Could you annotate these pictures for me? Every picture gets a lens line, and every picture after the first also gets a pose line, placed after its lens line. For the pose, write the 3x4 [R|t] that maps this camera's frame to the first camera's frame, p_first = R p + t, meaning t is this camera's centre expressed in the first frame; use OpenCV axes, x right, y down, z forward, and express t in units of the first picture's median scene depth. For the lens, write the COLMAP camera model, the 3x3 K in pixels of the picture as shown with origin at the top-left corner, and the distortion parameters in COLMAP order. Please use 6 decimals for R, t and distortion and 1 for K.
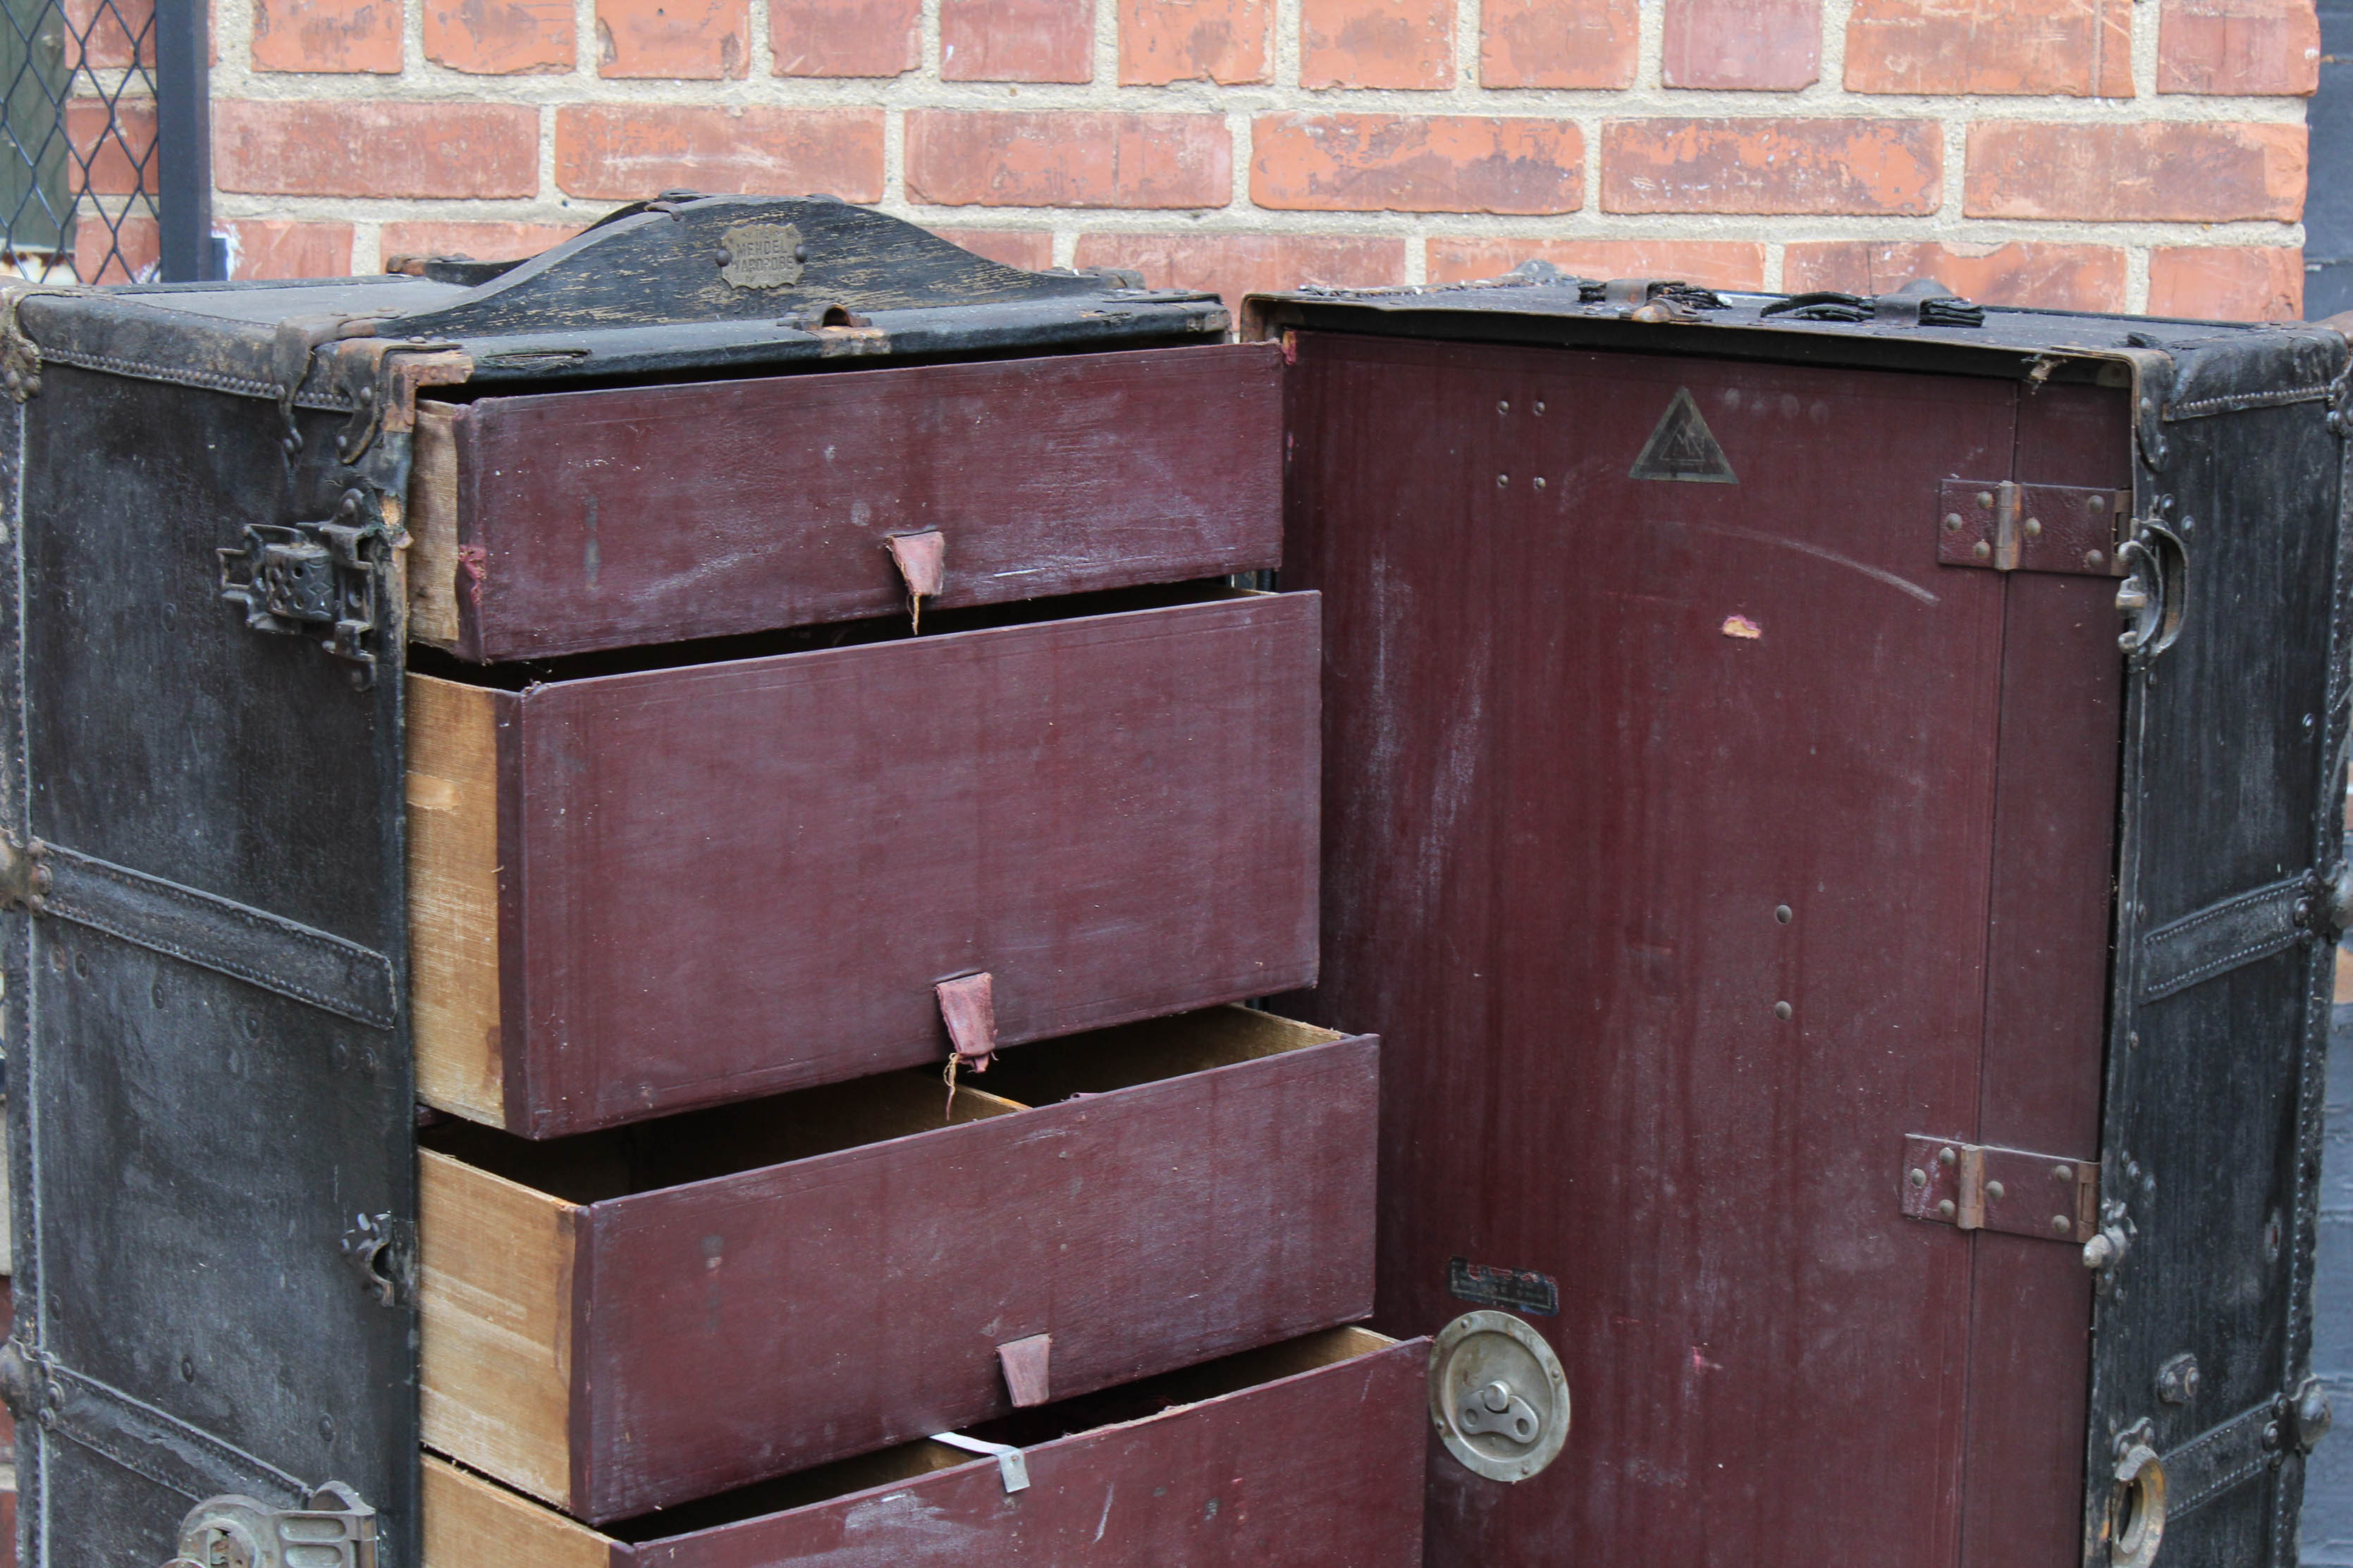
lens RADIAL K [[4569.8, 0, 1126.1], [0, 4569.8, 835.0], [0, 0, 1]] dist [0.141181, 0.000000]
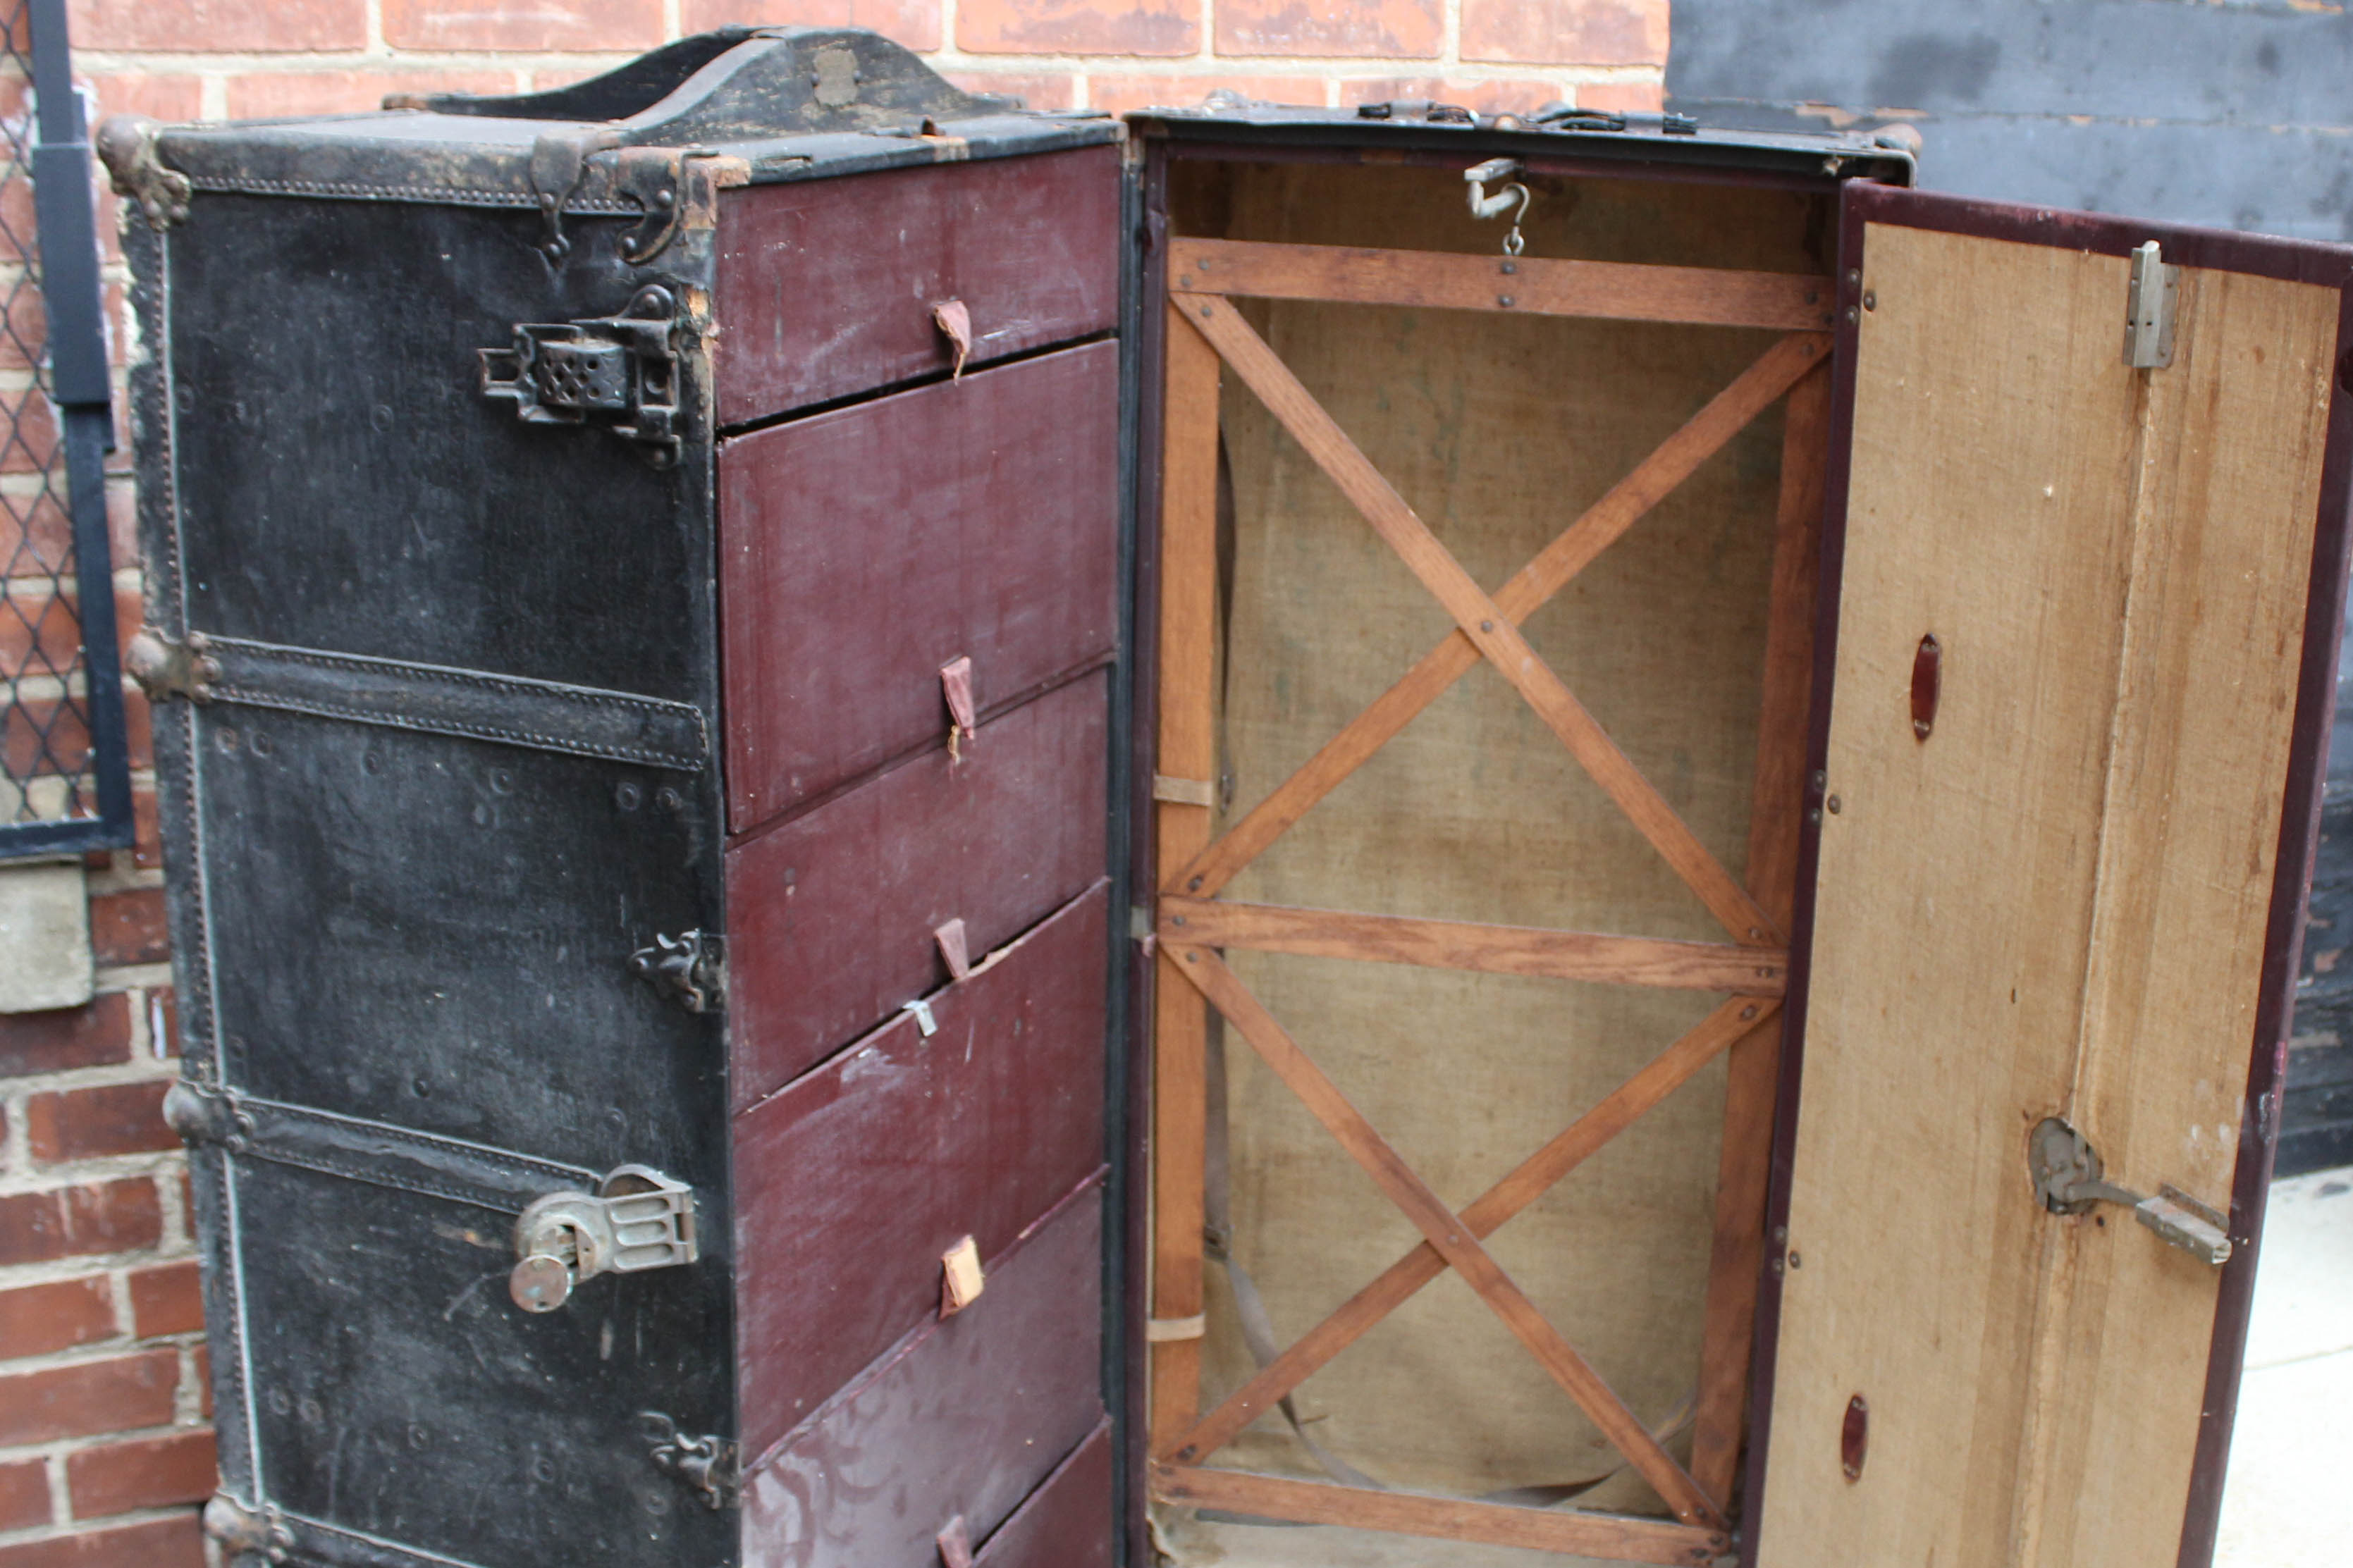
lens RADIAL K [[2797.4, 0, 1298.2], [0, 2797.4, 797.0], [0, 0, 1]] dist [-0.077655, 0.000000]
pose [[0.884558, -0.119919, 0.450751, -0.311943], [0.073599, 0.990163, 0.118995, -0.019940], [-0.460587, -0.072083, 0.884683, 0.300892]]
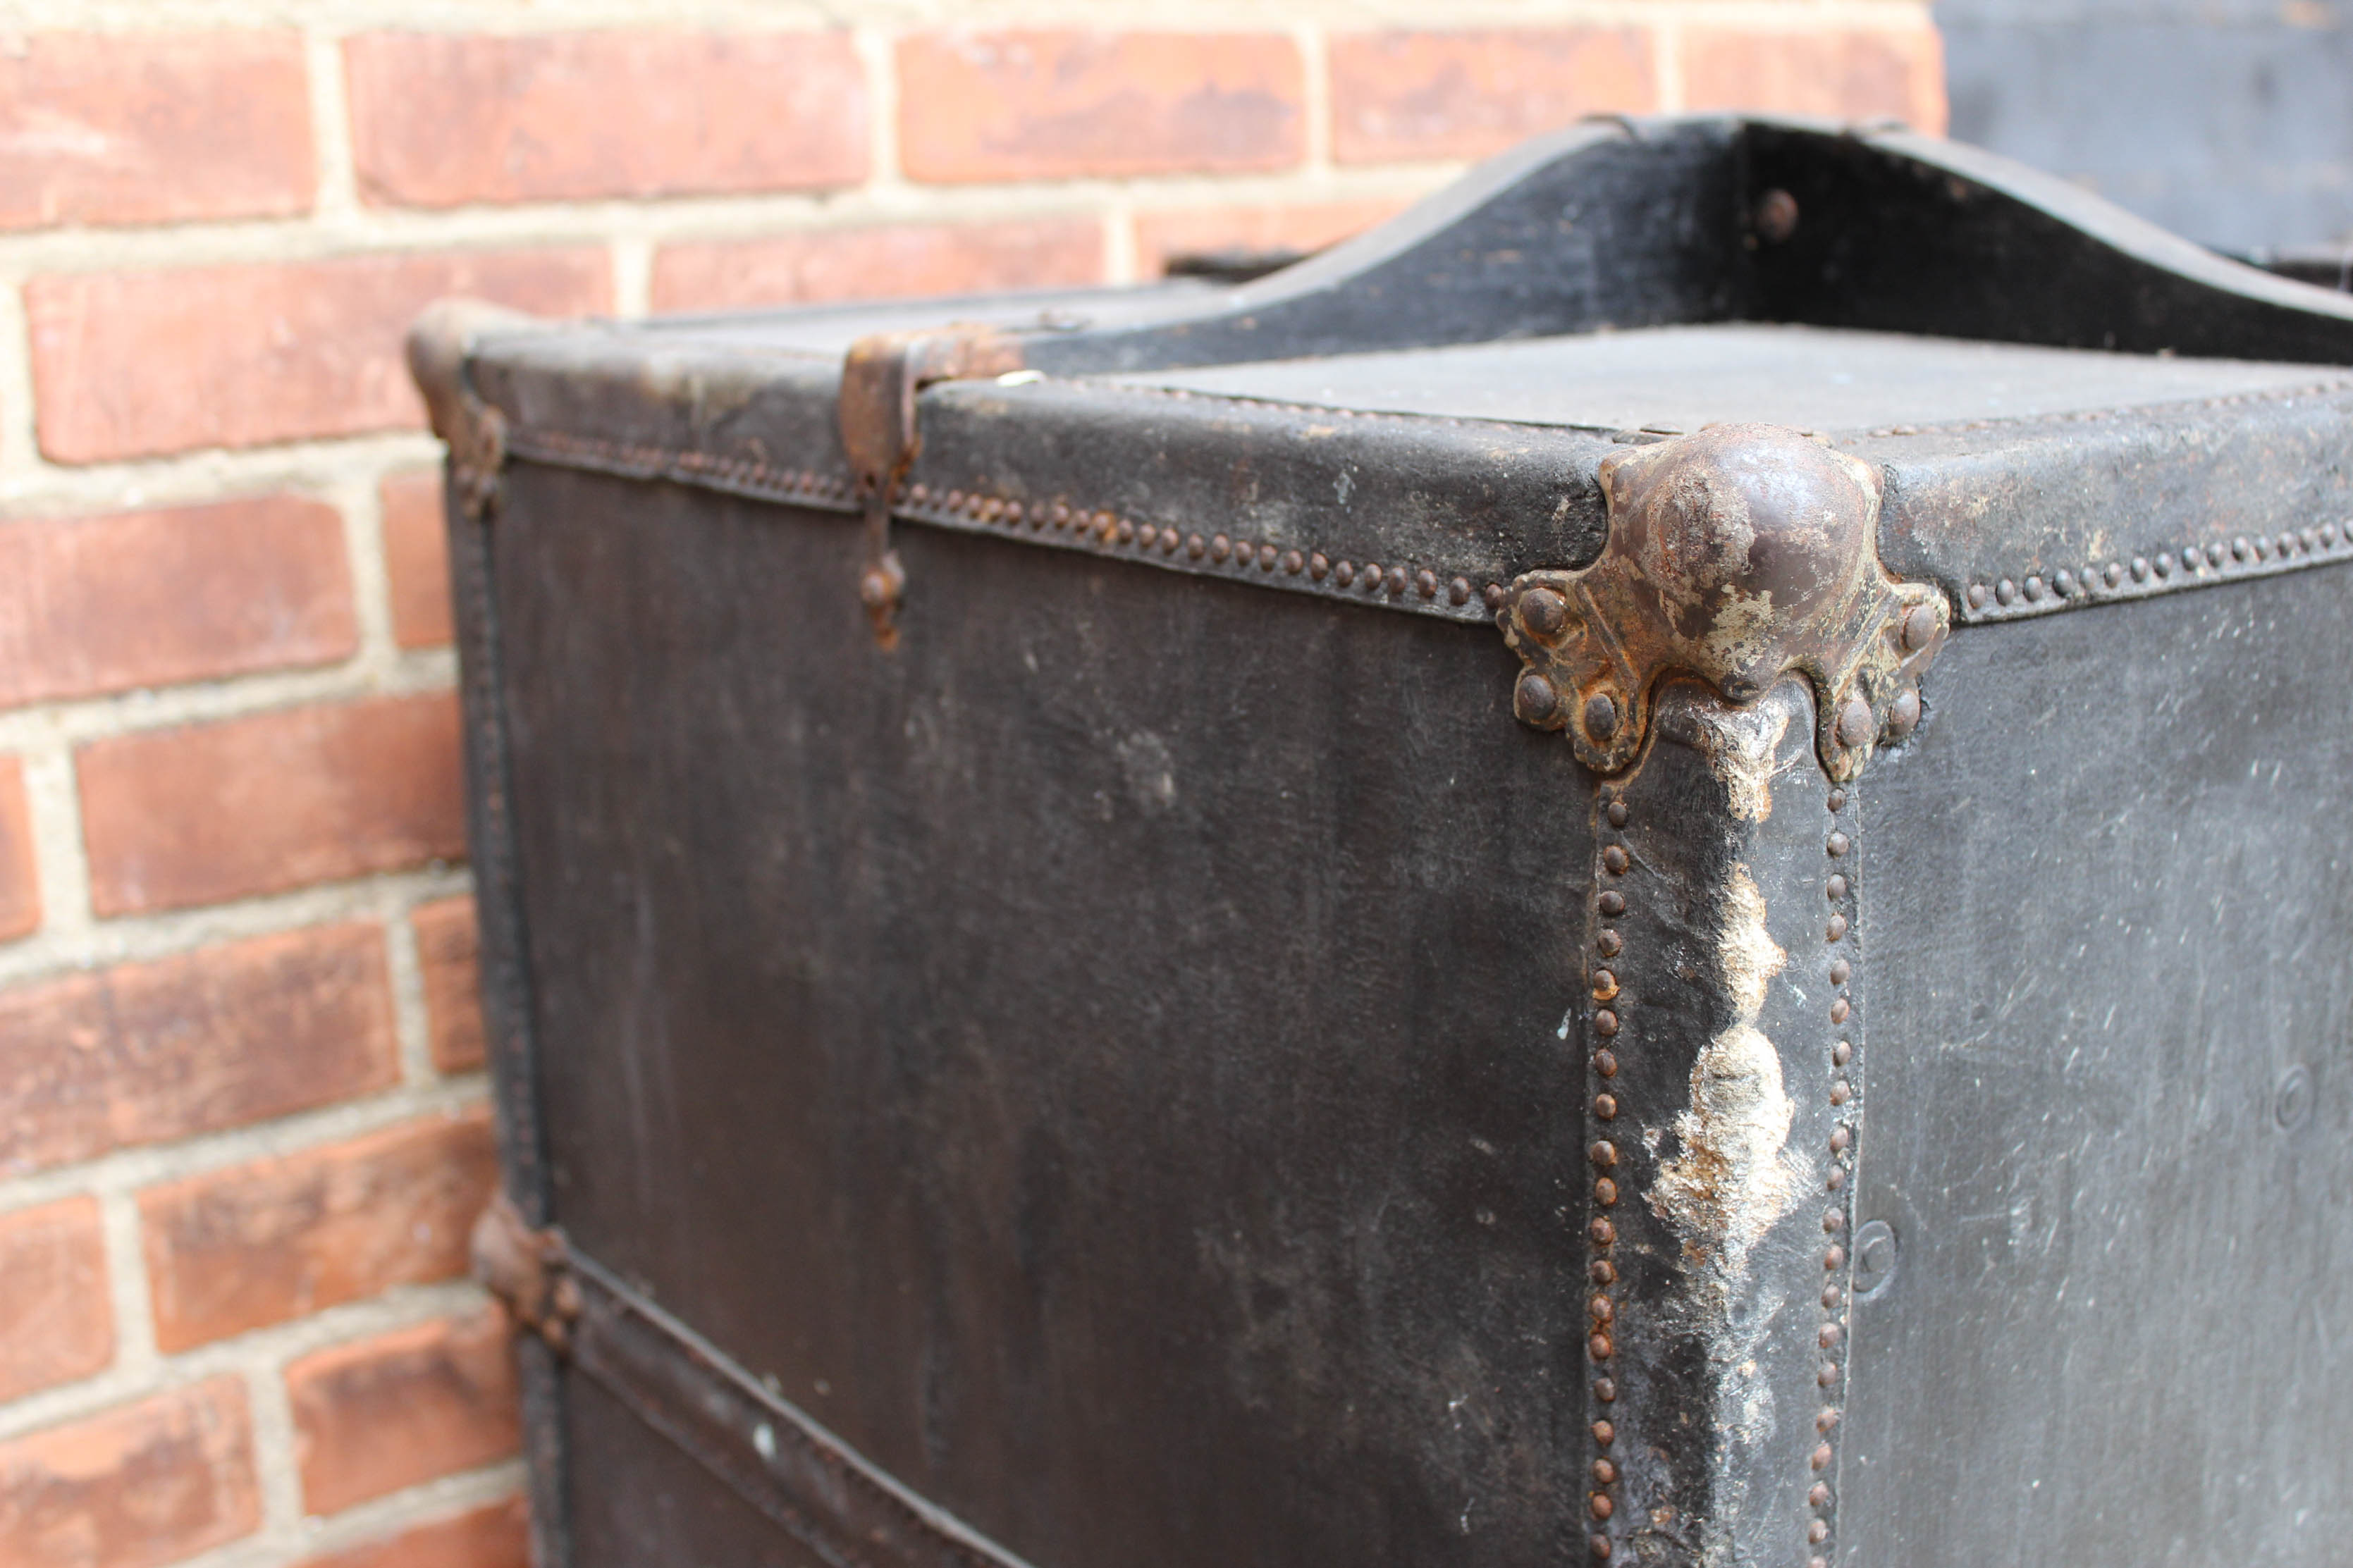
lens RADIAL K [[2677.7, 0, 1175.6], [0, 2677.7, 784.3], [0, 0, 1]] dist [0.039052, 0.000000]
pose [[0.040659, -0.251364, 0.967038, -0.434602], [0.201221, 0.950069, 0.238492, -0.151498], [-0.978702, 0.184892, 0.089209, 1.038288]]
